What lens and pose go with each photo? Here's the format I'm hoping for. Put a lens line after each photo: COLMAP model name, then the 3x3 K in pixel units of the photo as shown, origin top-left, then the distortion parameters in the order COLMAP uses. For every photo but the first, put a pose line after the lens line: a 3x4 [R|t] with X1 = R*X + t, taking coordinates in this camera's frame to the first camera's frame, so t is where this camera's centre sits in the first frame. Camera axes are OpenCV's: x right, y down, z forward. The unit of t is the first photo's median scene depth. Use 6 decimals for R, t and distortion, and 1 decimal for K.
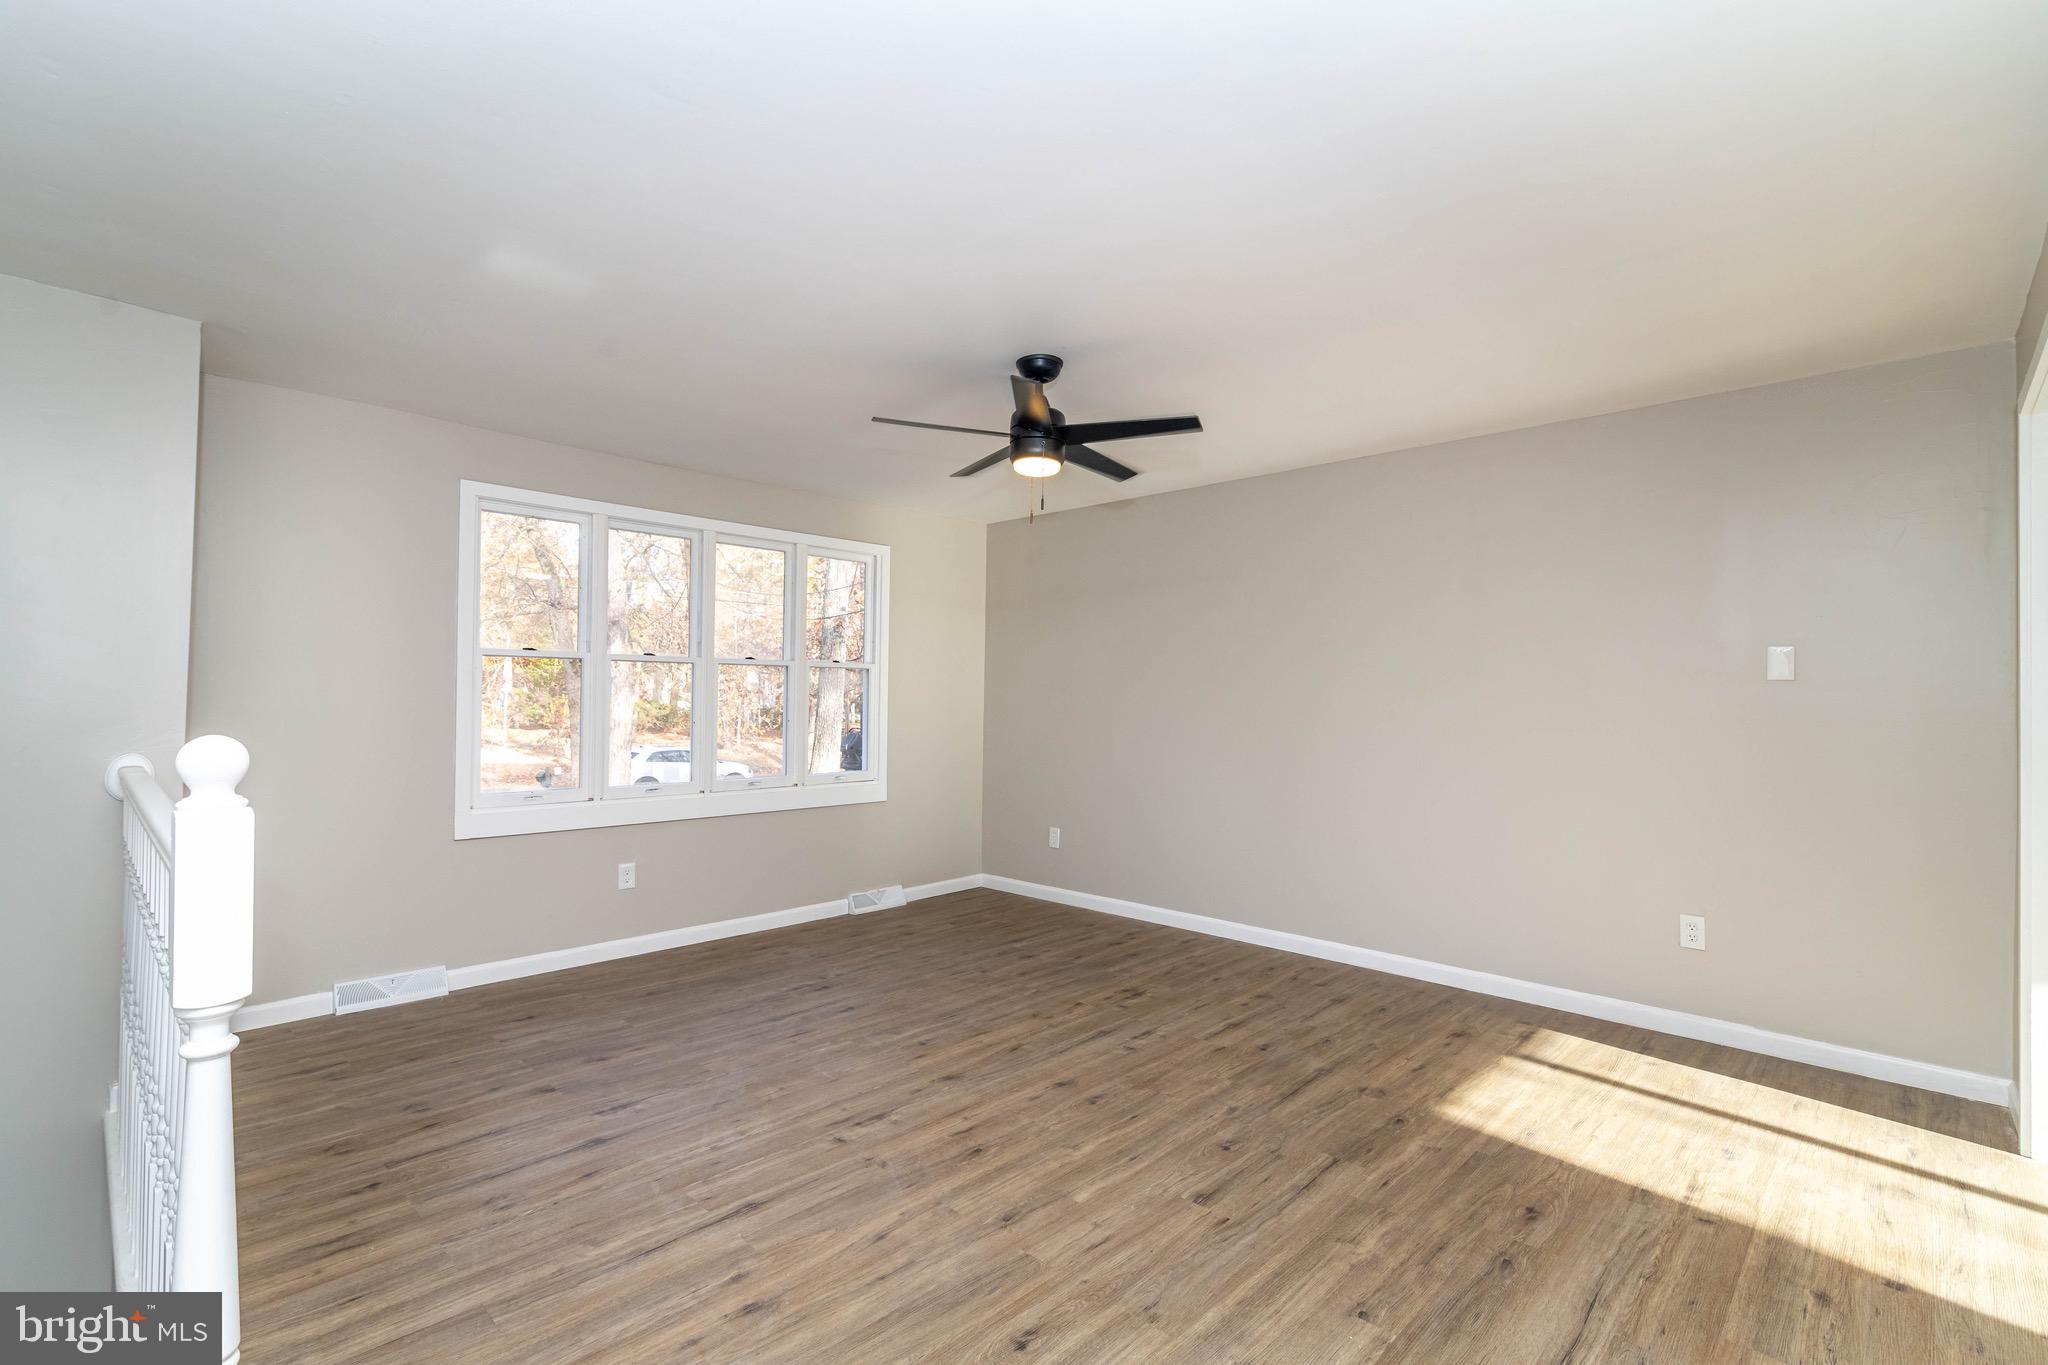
lens RADIAL K [[929.3, 0, 1021.4], [0, 929.3, 687.5], [0, 0, 1]] dist [0.000512, 0.000306]
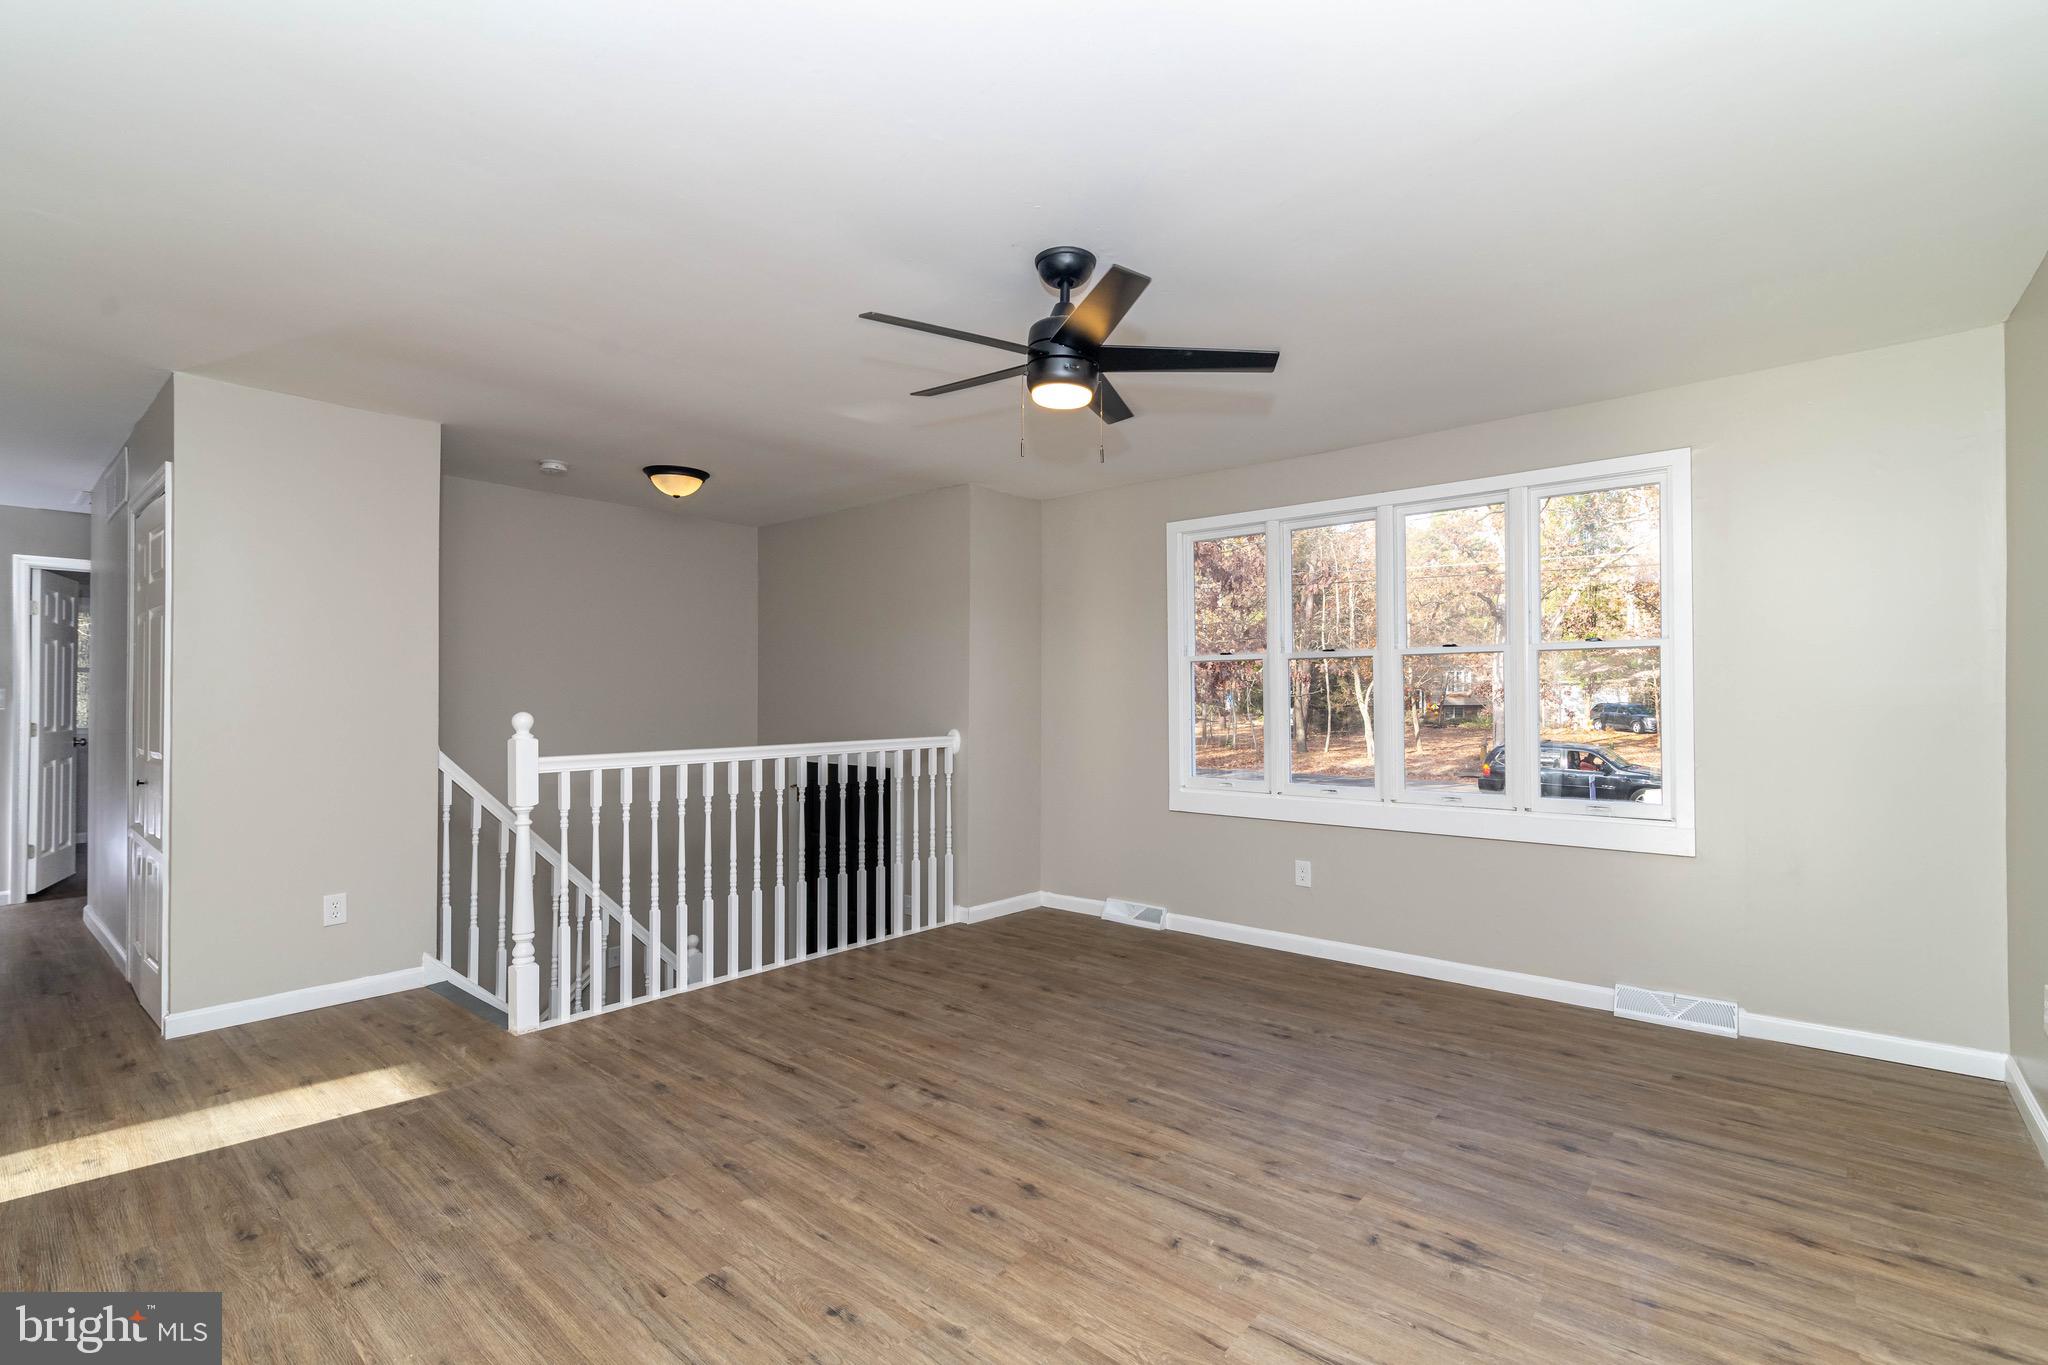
lens RADIAL K [[929.3, 0, 1021.4], [0, 929.3, 687.5], [0, 0, 1]] dist [0.000512, 0.000306]
pose [[0.059407, -0.018466, -0.998063, 0.710731], [0.017482, 0.999695, -0.017456, 0.021413], [0.998081, -0.016412, 0.059711, 0.827136]]
